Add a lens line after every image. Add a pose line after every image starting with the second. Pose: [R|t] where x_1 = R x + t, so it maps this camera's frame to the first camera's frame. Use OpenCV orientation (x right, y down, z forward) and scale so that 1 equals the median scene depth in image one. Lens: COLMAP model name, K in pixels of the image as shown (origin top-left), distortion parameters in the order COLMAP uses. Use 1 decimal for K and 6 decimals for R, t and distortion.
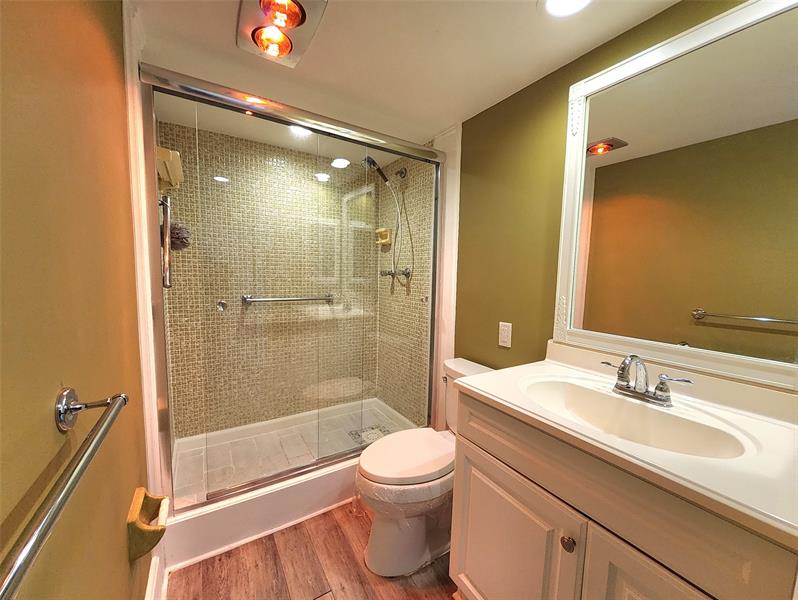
lens RADIAL K [[317.0, 0, 399.0], [0, 317.0, 300.0], [0, 0, 1]] dist [-0.001011, -0.000211]
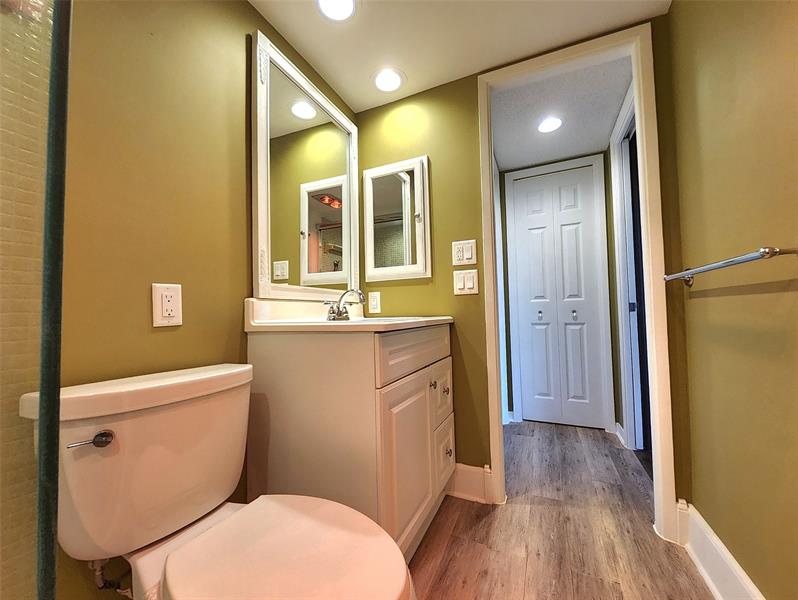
lens RADIAL K [[317.0, 0, 399.0], [0, 317.0, 300.0], [0, 0, 1]] dist [-0.001011, -0.000211]
pose [[-0.549952, 0.015145, 0.835059, -0.426897], [0.071678, 0.997003, 0.029124, 0.128994], [-0.832115, 0.075873, -0.549389, 1.092858]]
